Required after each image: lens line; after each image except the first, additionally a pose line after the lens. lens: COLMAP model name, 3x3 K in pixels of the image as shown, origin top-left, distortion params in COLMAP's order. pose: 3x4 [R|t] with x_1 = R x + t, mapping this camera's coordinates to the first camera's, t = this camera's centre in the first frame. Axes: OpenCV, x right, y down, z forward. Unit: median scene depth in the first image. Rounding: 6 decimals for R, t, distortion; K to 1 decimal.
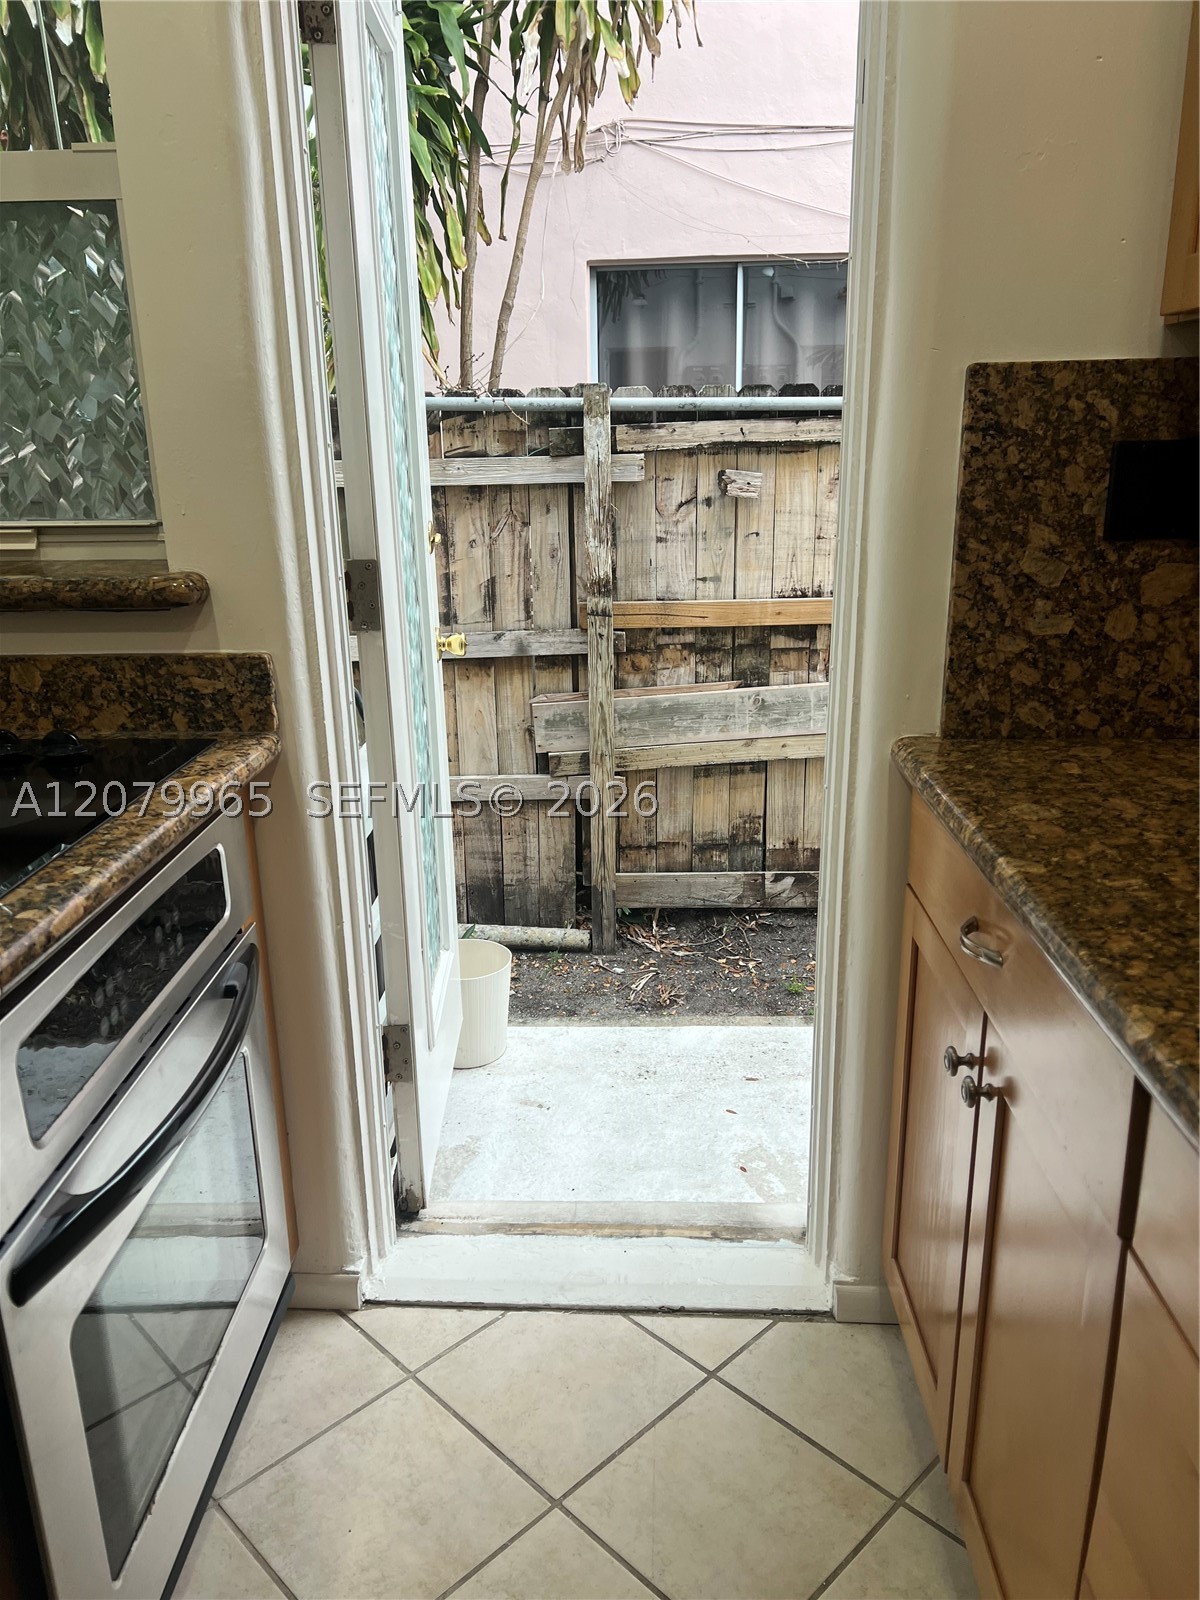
lens RADIAL K [[1201.6, 0, 600.1], [0, 1201.6, 797.8], [0, 0, 1]] dist [0.058430, -0.068713]
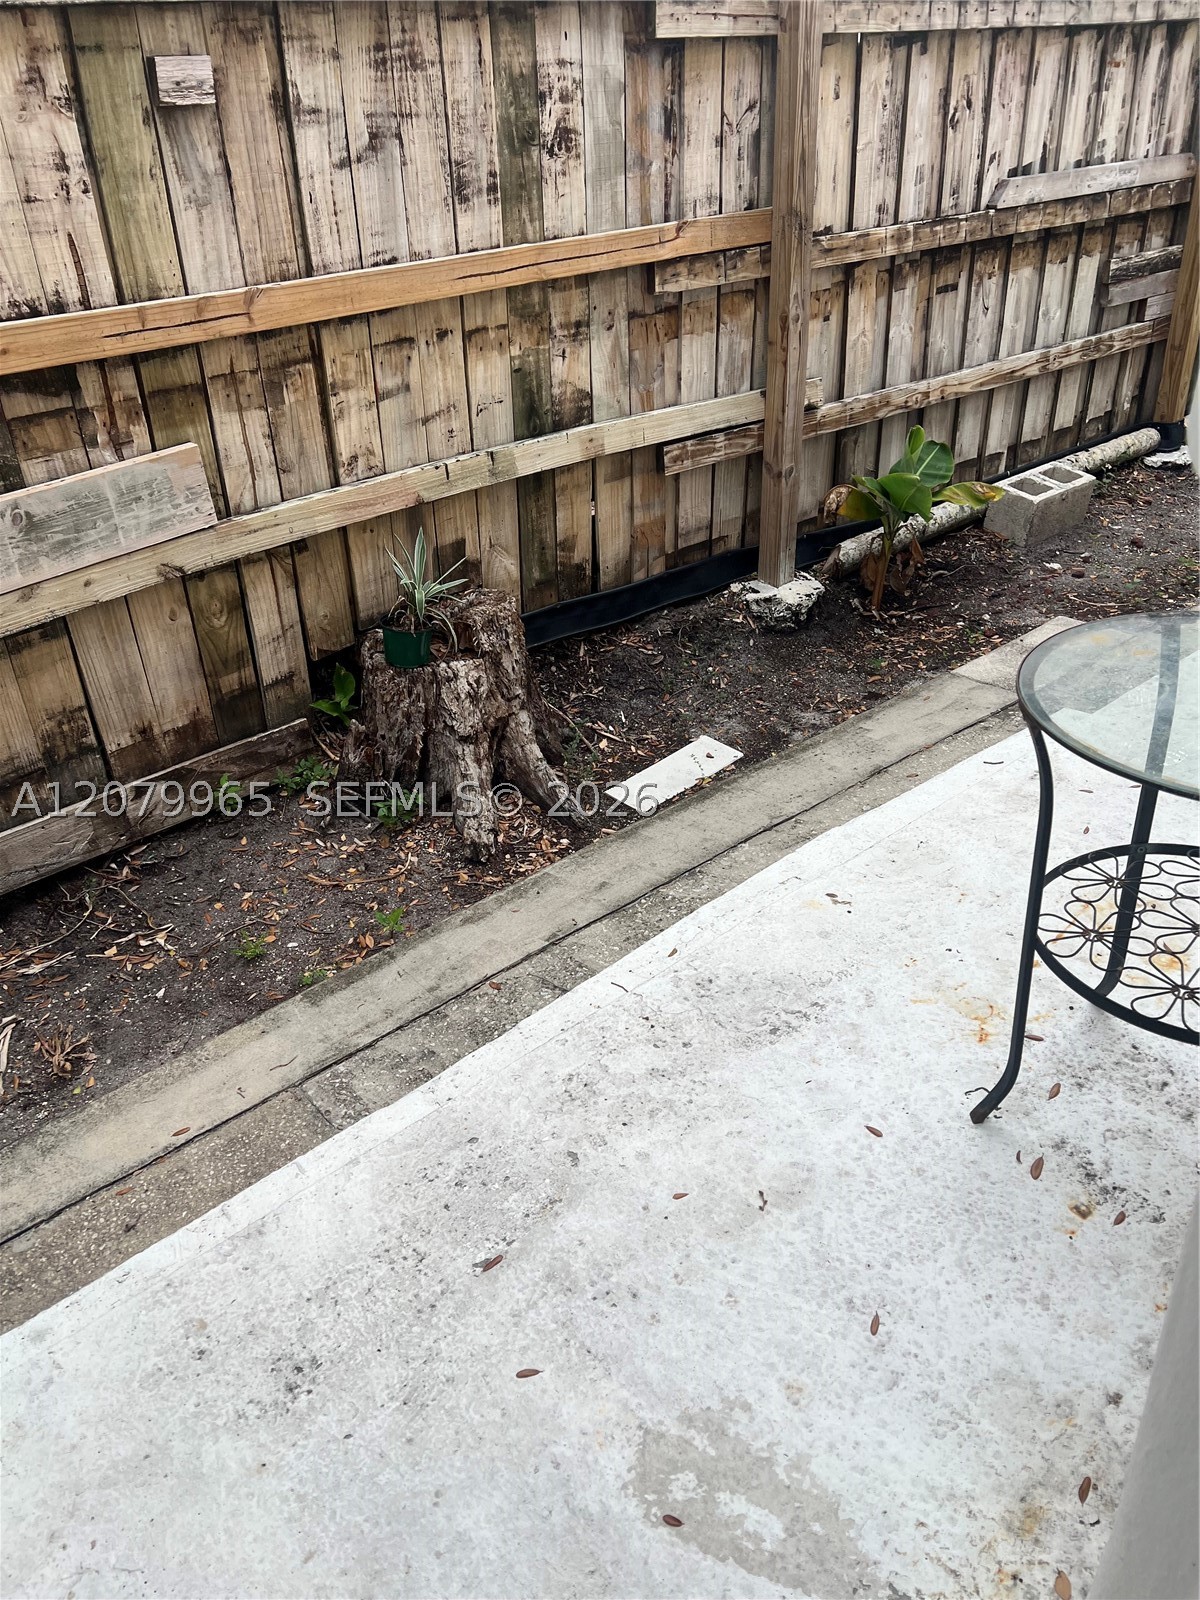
lens RADIAL K [[1201.6, 0, 596.8], [0, 1201.6, 808.0], [0, 0, 1]] dist [0.058430, -0.068713]
pose [[0.739846, -0.355354, 0.571272, -0.043184], [0.225763, 0.931023, 0.286752, -0.055242], [-0.633766, -0.083180, 0.769040, 0.370651]]
